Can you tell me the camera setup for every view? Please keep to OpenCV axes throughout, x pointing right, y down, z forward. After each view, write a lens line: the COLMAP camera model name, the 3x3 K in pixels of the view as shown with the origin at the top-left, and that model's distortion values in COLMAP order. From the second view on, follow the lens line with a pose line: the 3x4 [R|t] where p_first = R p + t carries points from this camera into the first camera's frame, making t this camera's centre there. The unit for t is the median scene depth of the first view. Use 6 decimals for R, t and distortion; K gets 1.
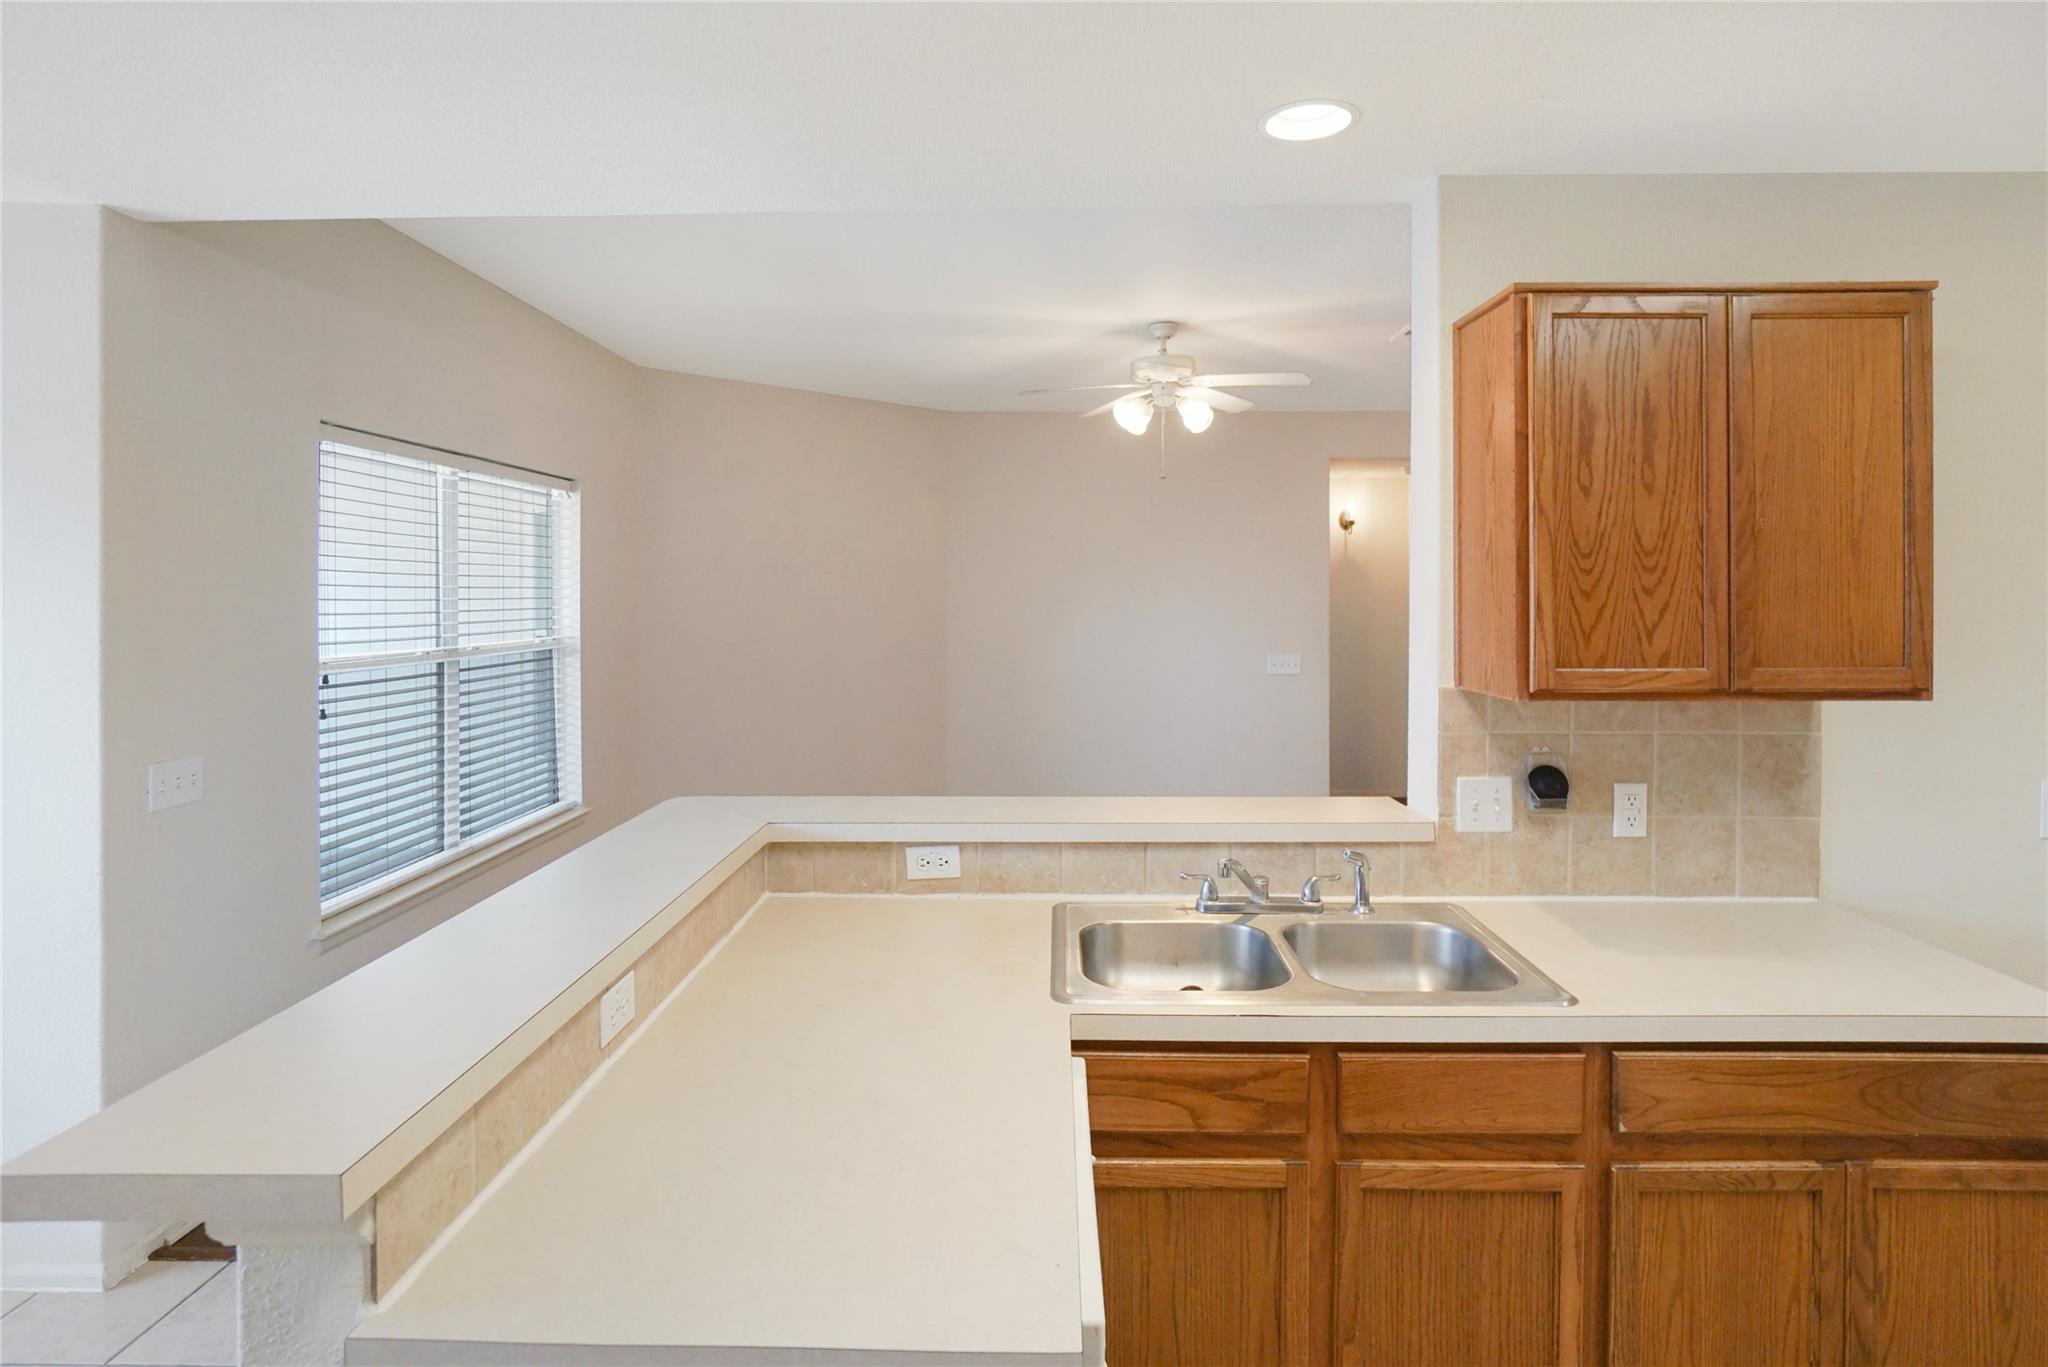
lens RADIAL K [[1104.4, 0, 1046.2], [0, 1104.4, 595.5], [0, 0, 1]] dist [-0.003571, 0.000235]
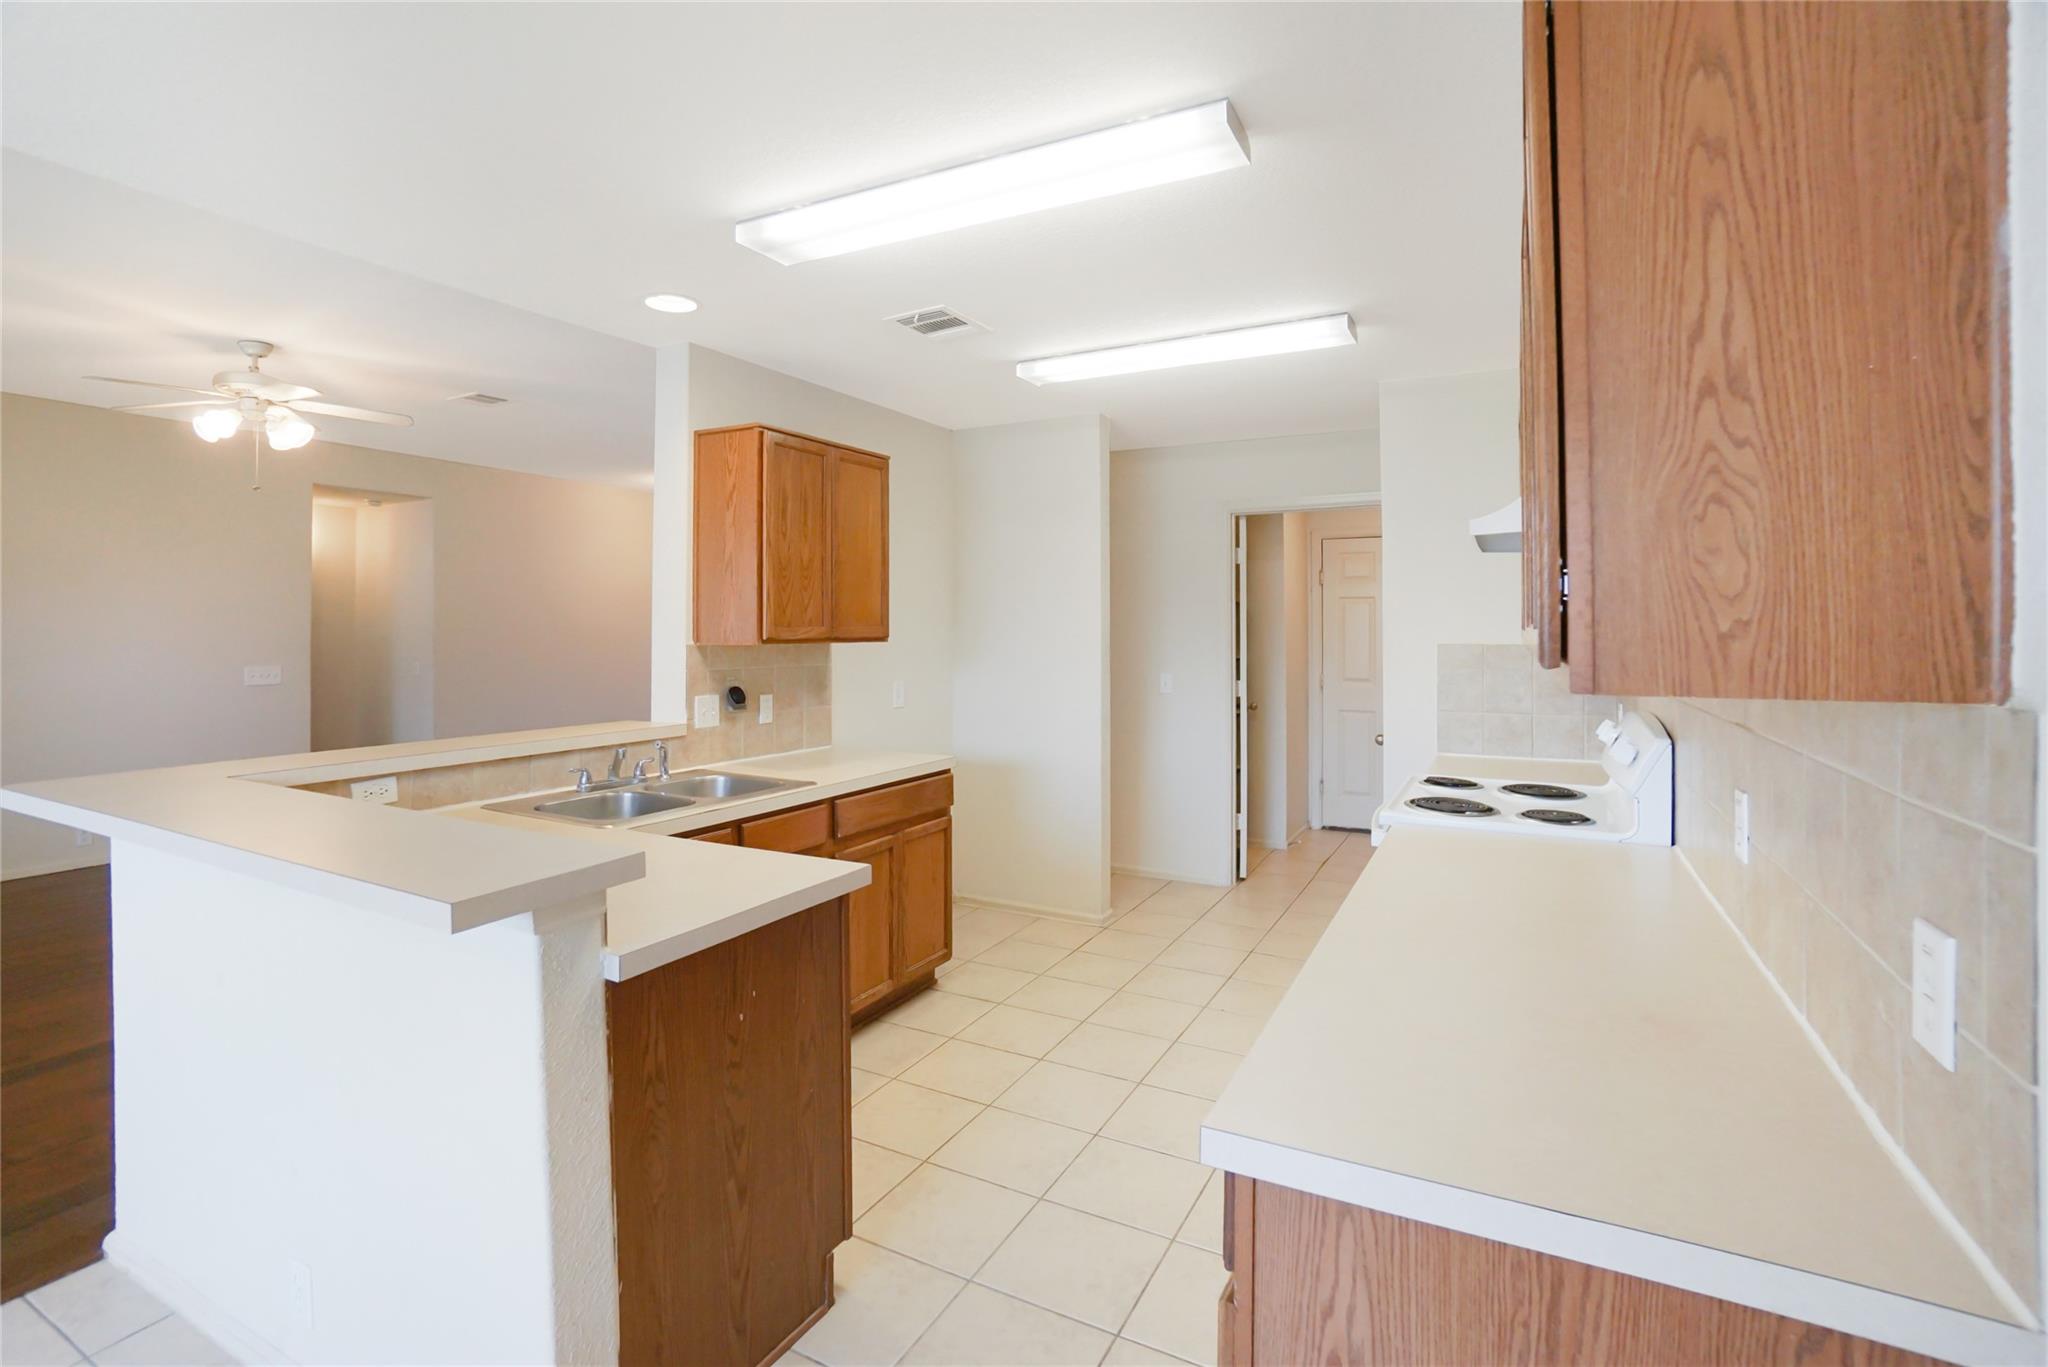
lens RADIAL K [[936.2, 0, 1016.6], [0, 936.2, 610.2], [0, 0, 1]] dist [-0.020106, 0.011323]
pose [[0.473404, 0.014090, 0.880733, -0.665422], [0.003068, 0.999840, -0.017644, 0.058091], [-0.880840, 0.011055, 0.473285, -0.120662]]
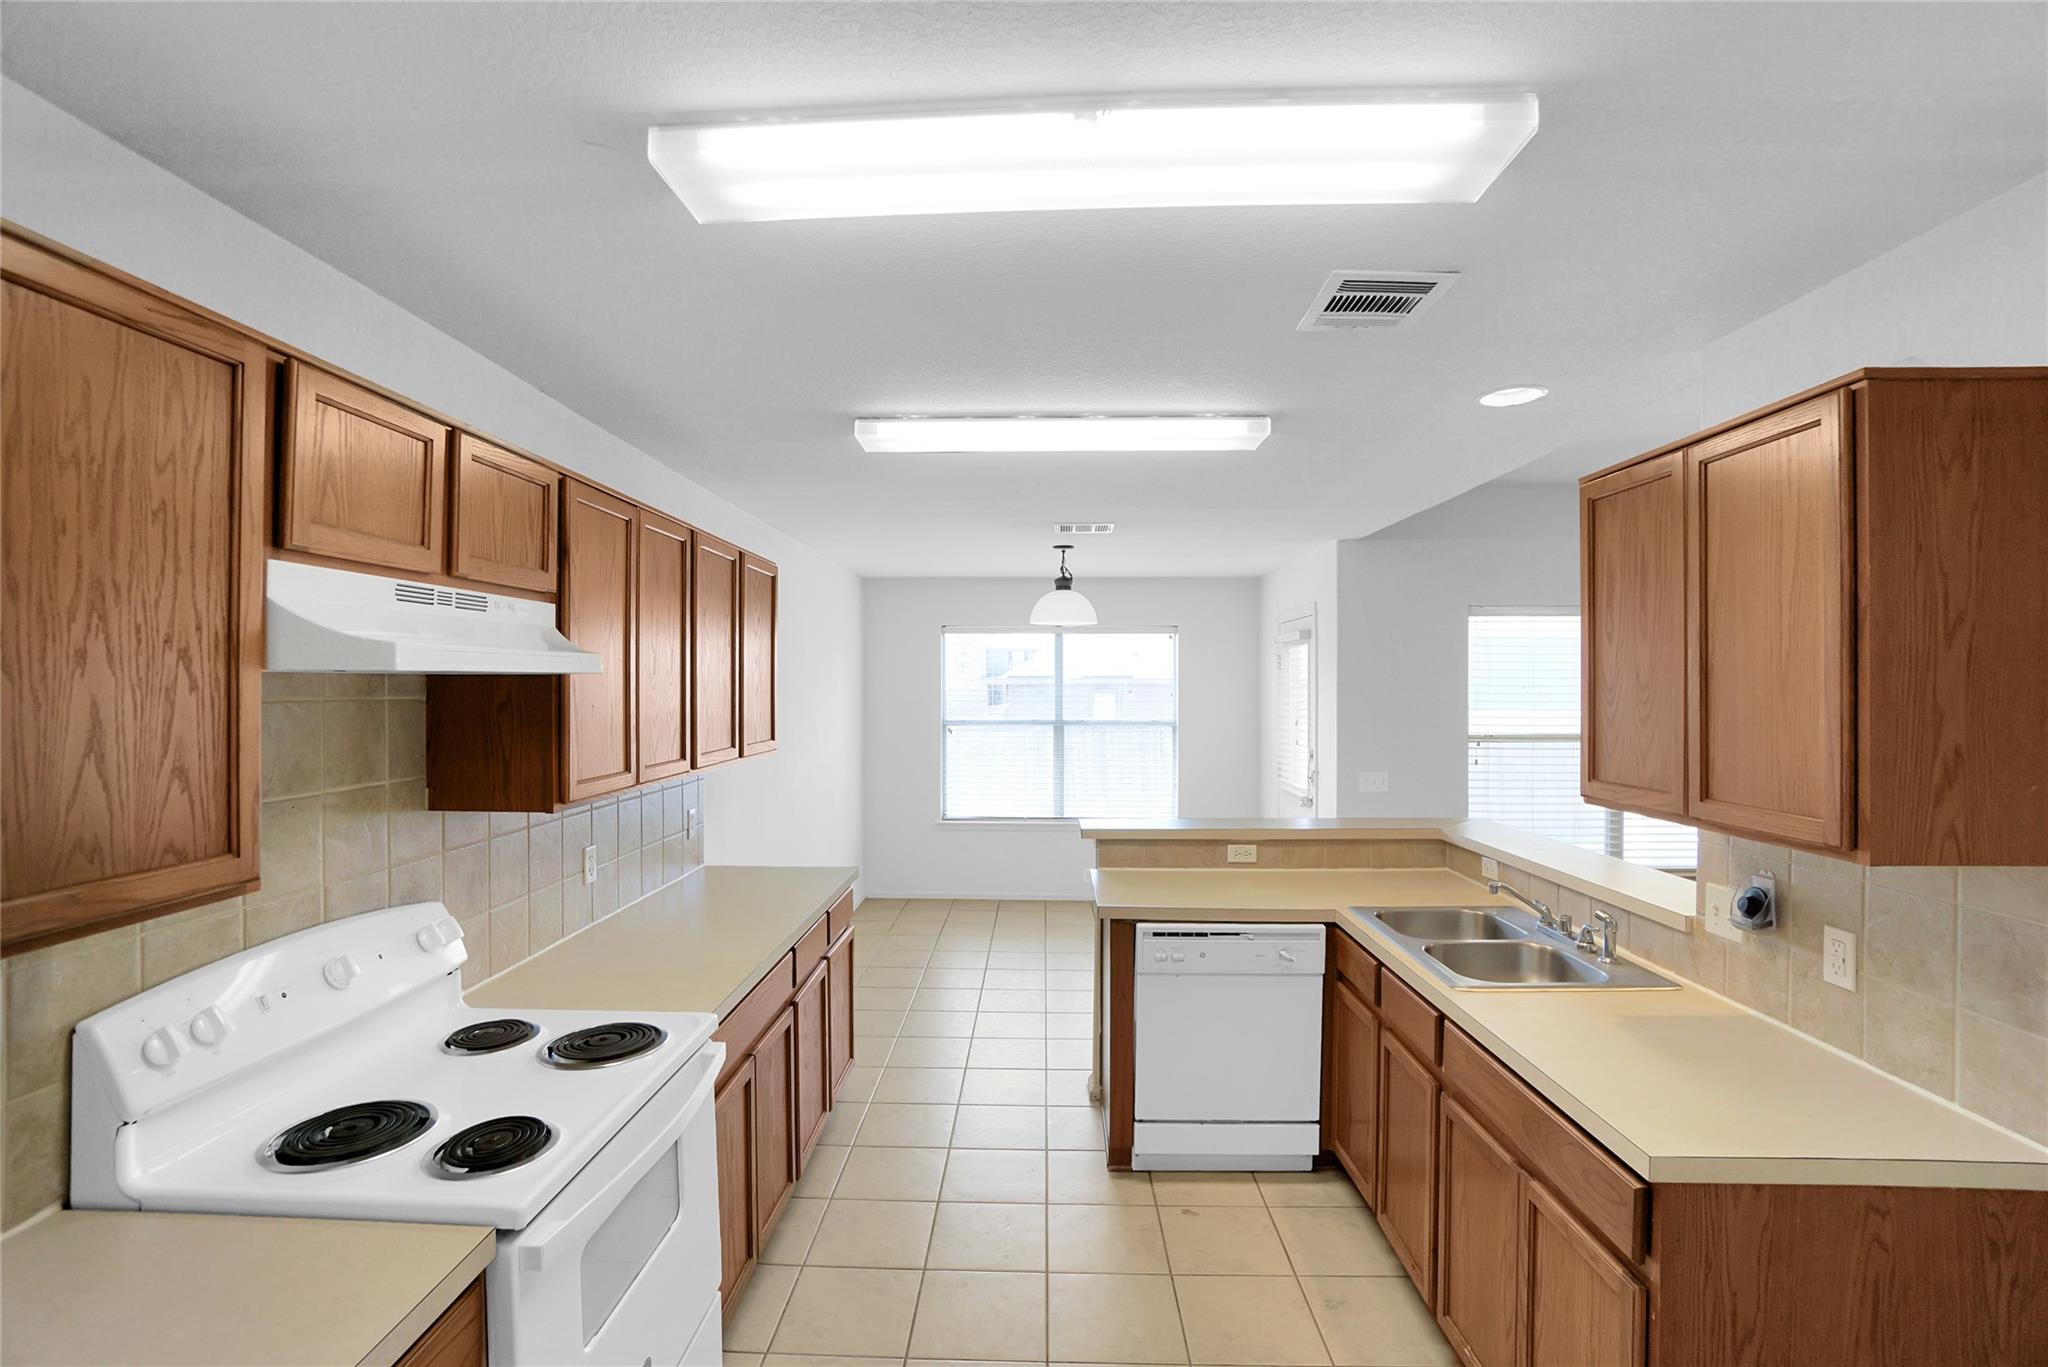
lens RADIAL K [[936.2, 0, 1034.4], [0, 936.2, 690.7], [0, 0, 1]] dist [-0.020106, 0.011323]
pose [[-0.027150, 0.005872, -0.999614, 1.340606], [-0.005397, 0.999967, 0.006021, -0.033054], [0.999617, 0.005558, -0.027118, 0.339480]]
